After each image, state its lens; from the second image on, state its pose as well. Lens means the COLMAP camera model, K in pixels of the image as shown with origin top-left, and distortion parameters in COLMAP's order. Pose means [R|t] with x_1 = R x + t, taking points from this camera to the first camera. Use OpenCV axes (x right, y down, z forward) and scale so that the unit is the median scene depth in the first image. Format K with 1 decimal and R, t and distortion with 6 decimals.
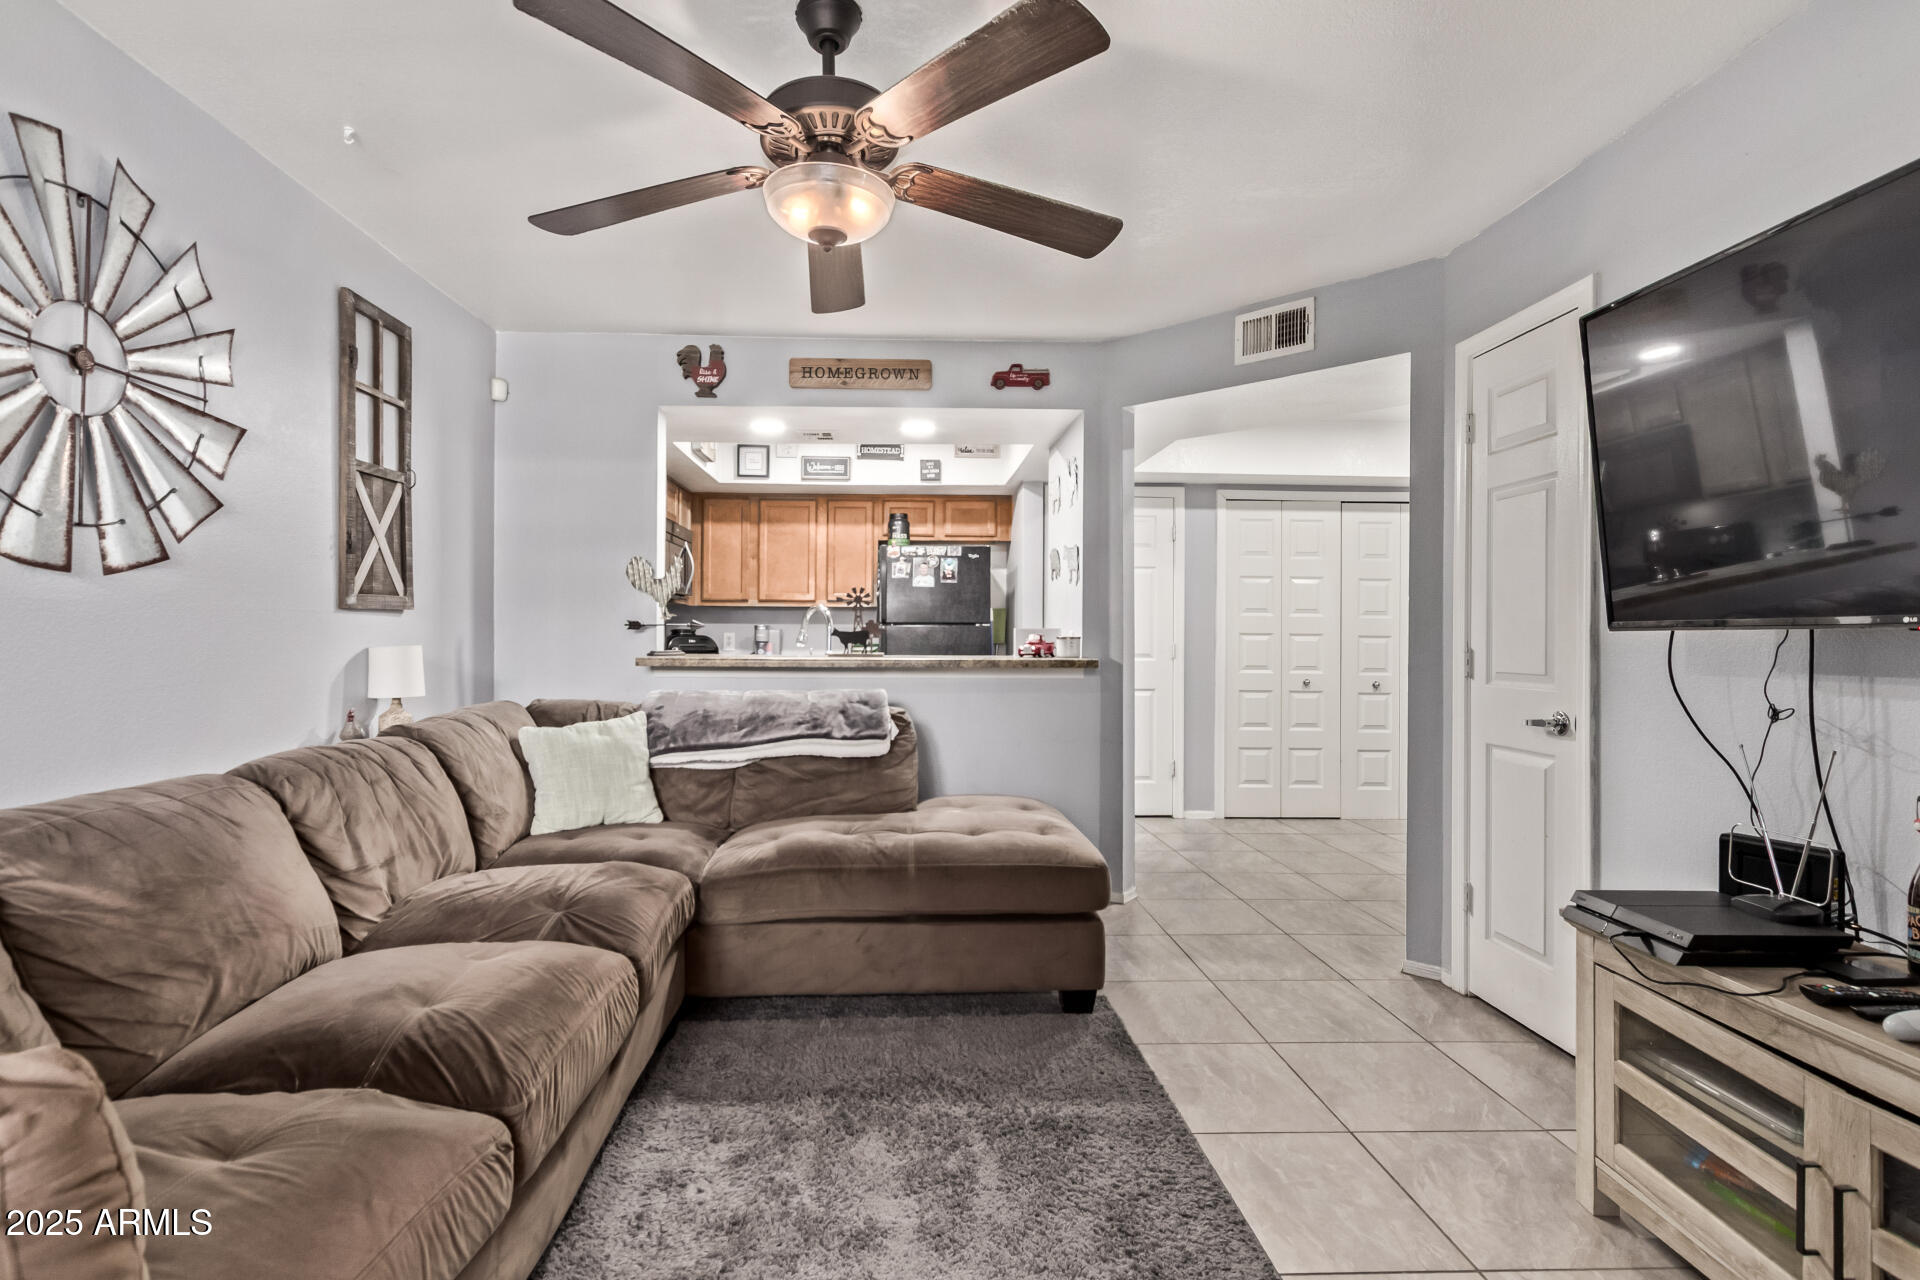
lens RADIAL K [[905.0, 0, 911.1], [0, 905.0, 633.1], [0, 0, 1]] dist [0.003079, 0.000341]
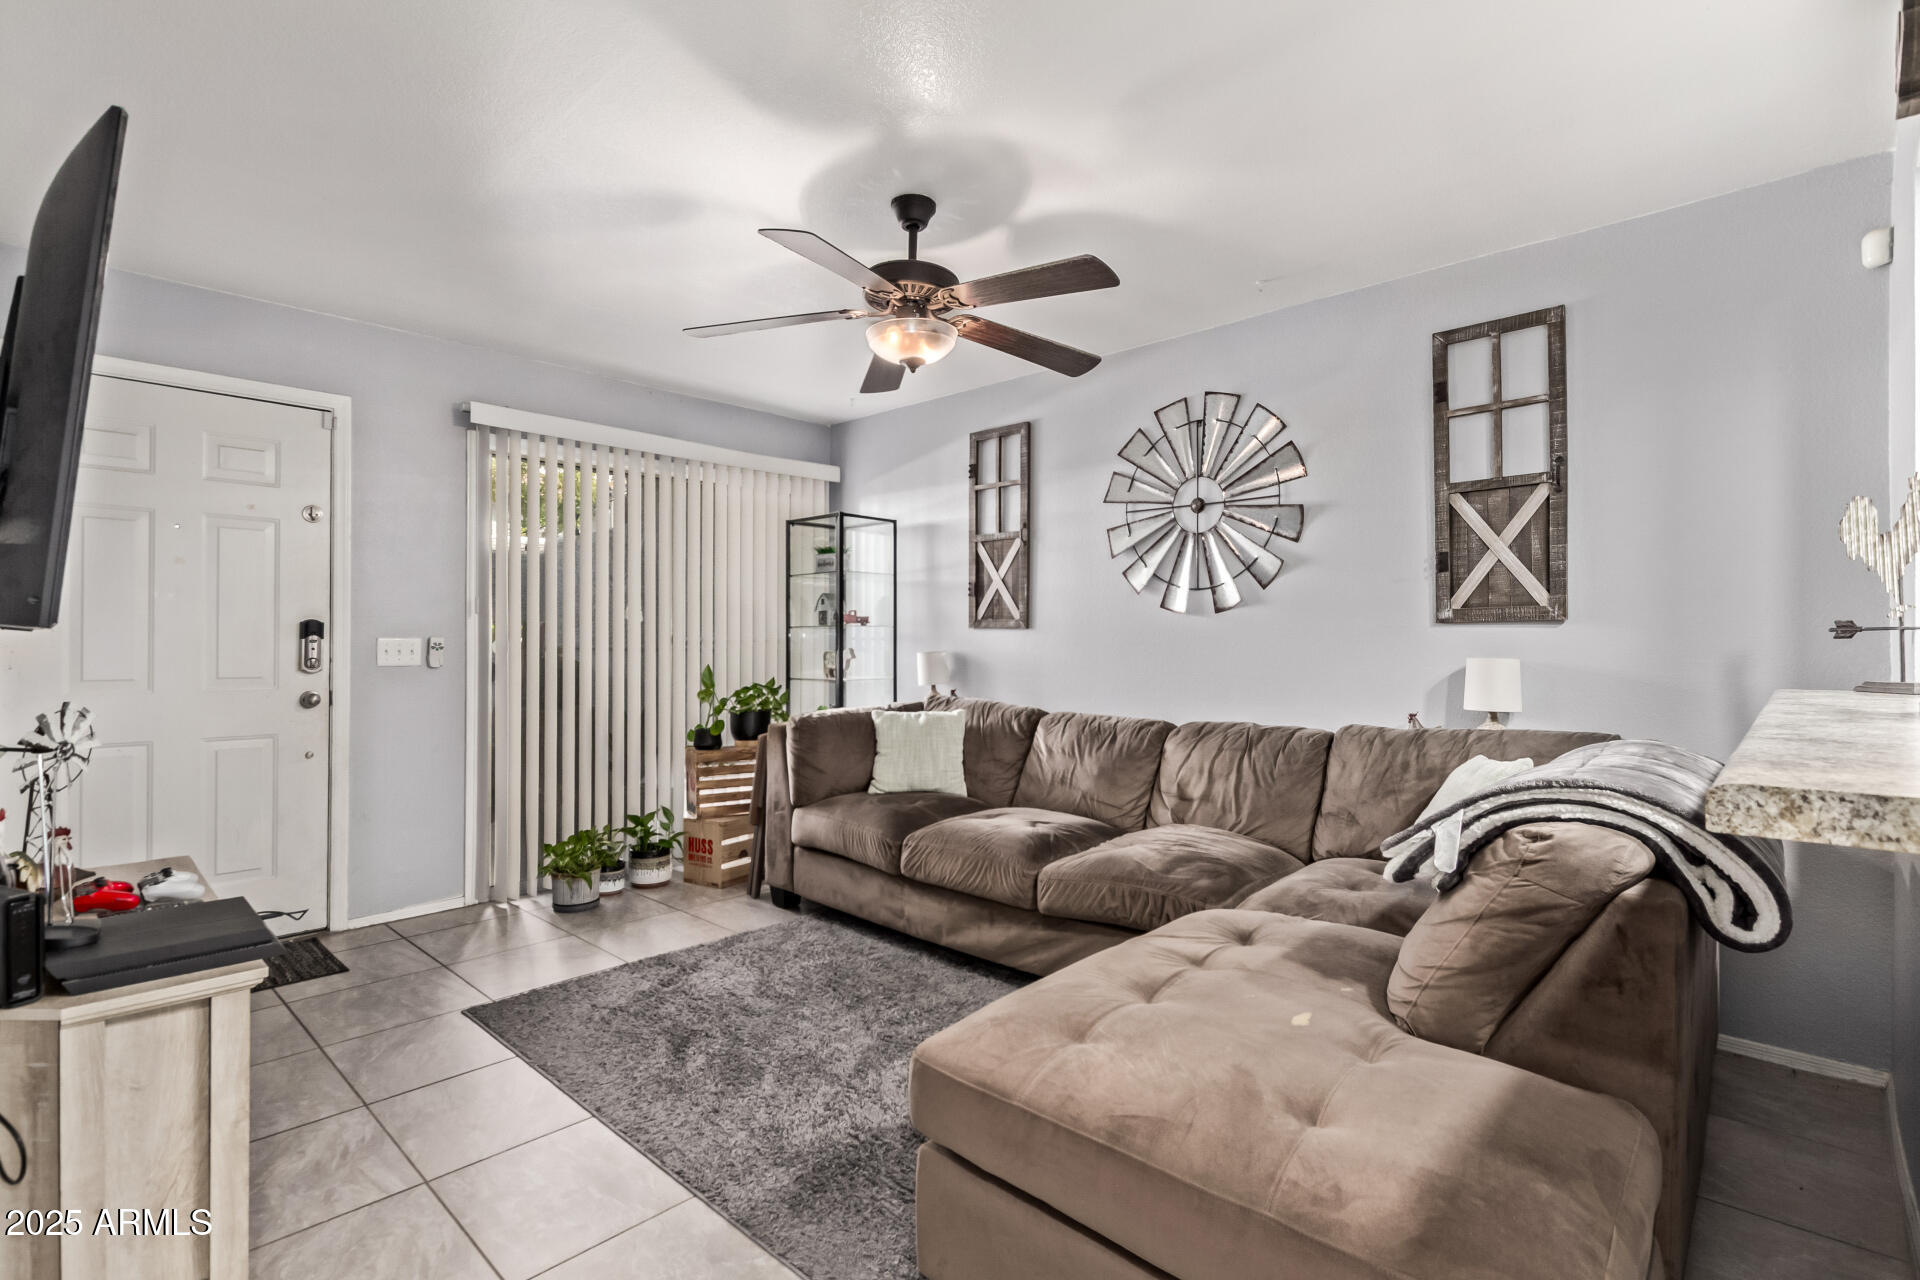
lens RADIAL K [[914.5, 0, 963.5], [0, 914.5, 643.0], [0, 0, 1]] dist [0.002779, 0.000117]
pose [[-0.698870, -0.008061, -0.715204, 0.529096], [-0.005989, 0.999967, -0.005419, 0.006484], [0.715224, 0.000496, -0.698895, 1.252693]]
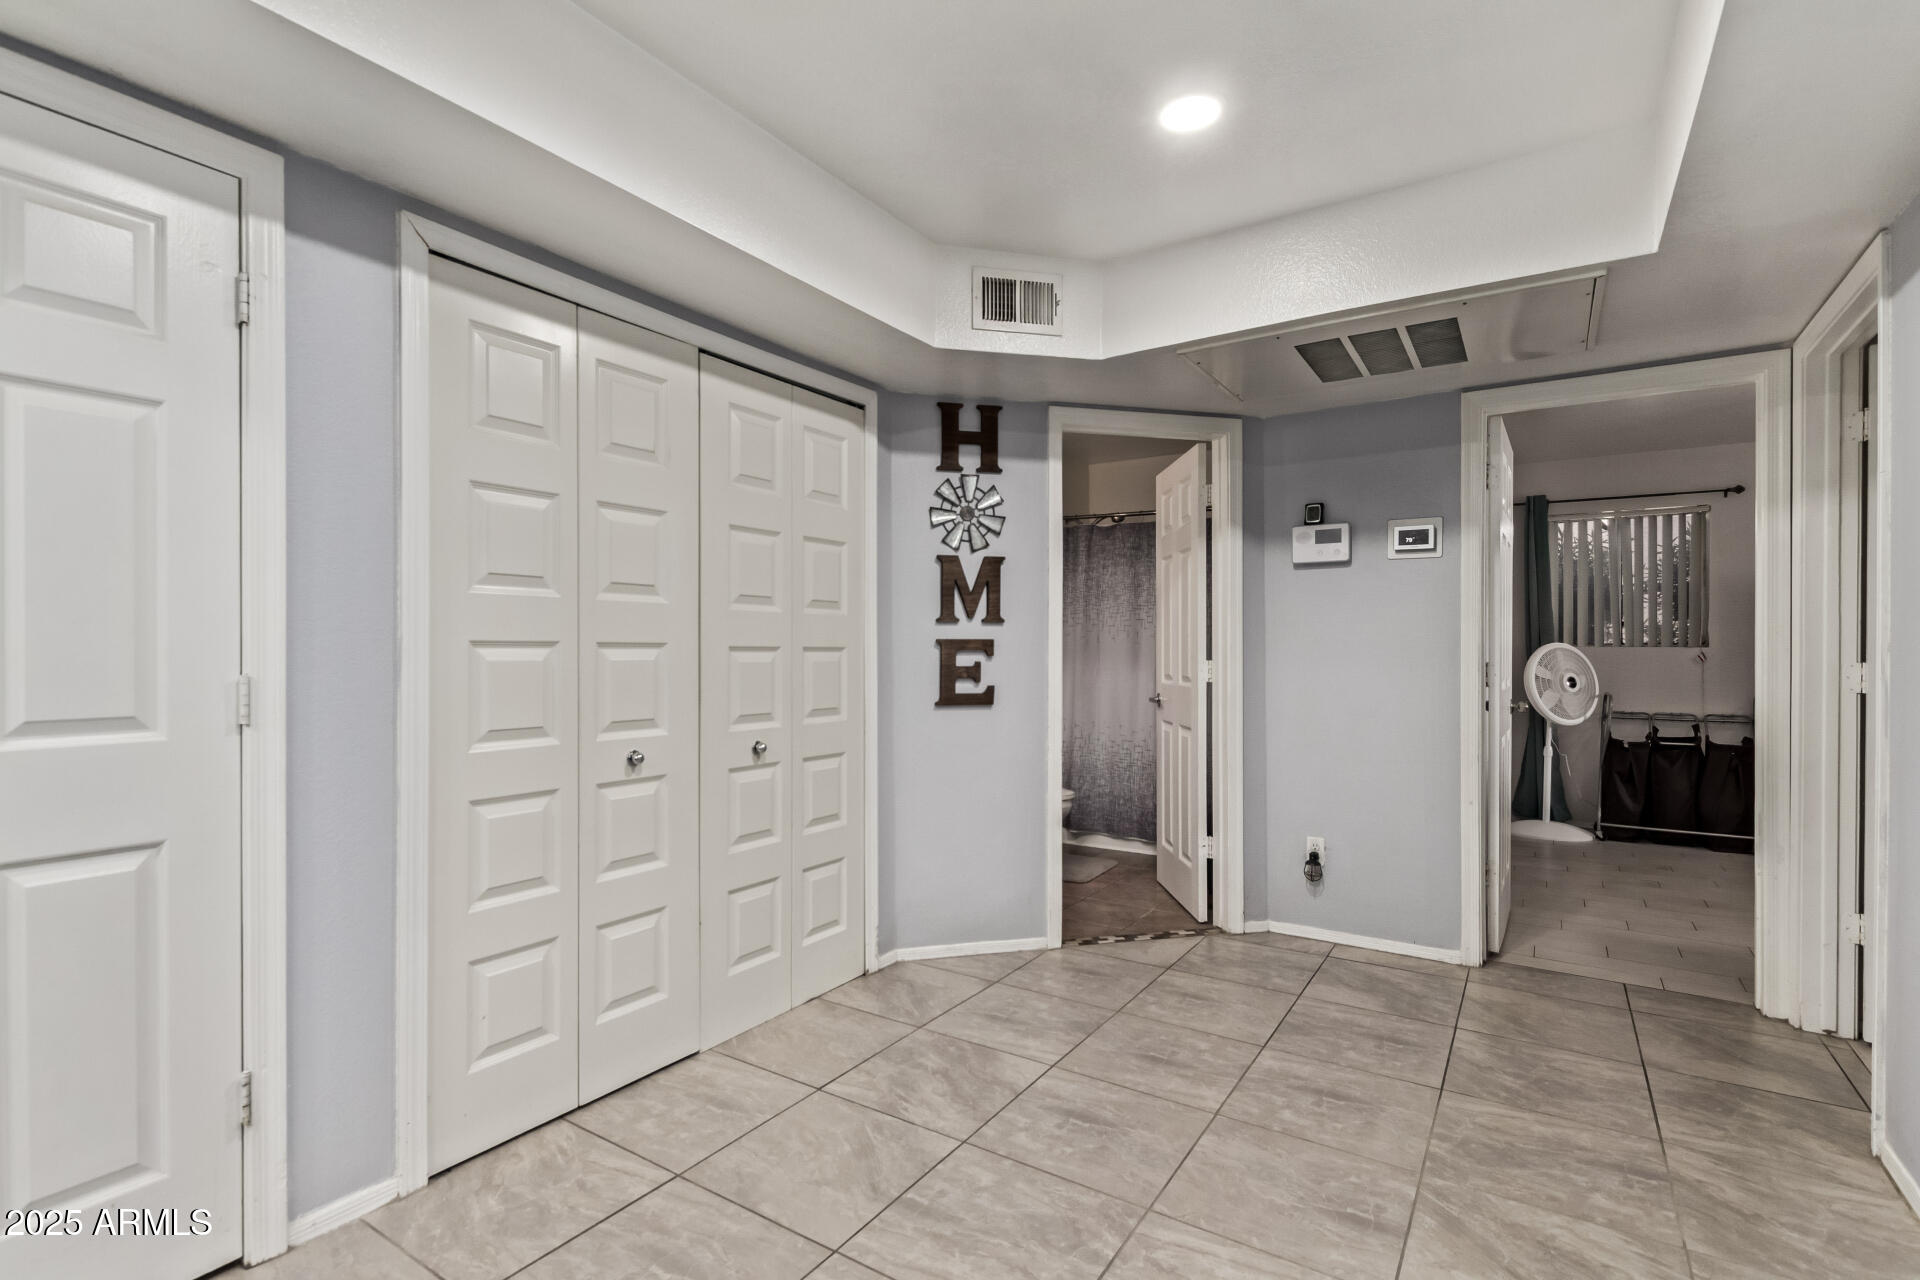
lens RADIAL K [[894.7, 0, 954.9], [0, 894.7, 651.7], [0, 0, 1]] dist [0.004019, 0.000403]
pose [[0.577035, -0.007677, 0.816683, 0.352878], [-0.002140, 0.999938, 0.010912, 0.000301], [-0.816716, -0.008044, 0.576983, 1.224747]]
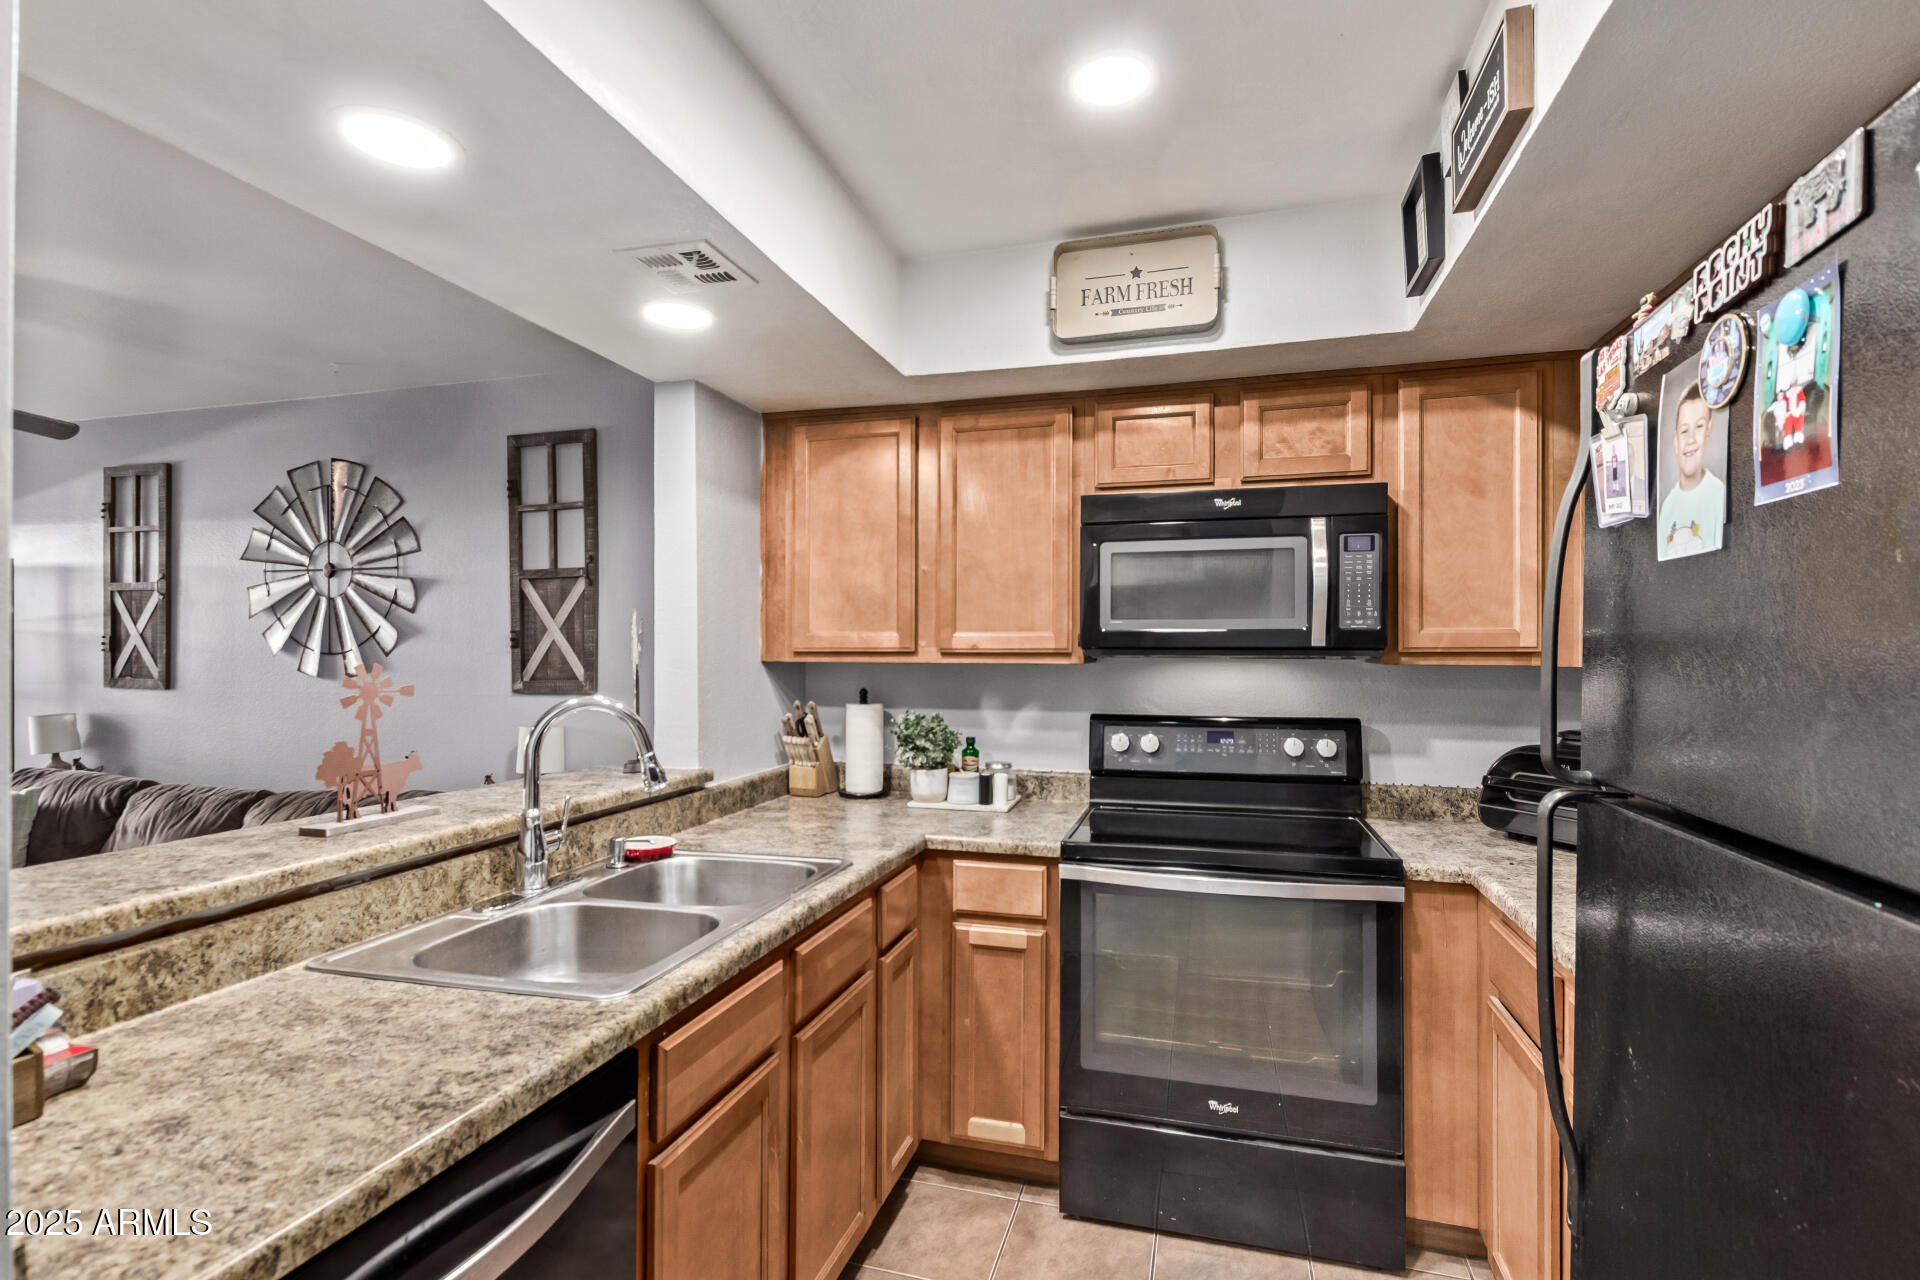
lens RADIAL K [[901.8, 0, 974.5], [0, 901.8, 654.0], [0, 0, 1]] dist [0.003252, 0.000049]
pose [[-0.286157, -0.006132, -0.958163, 0.348874], [-0.001444, 0.999981, -0.005968, -0.067961], [0.958182, -0.000325, -0.286161, 1.797213]]
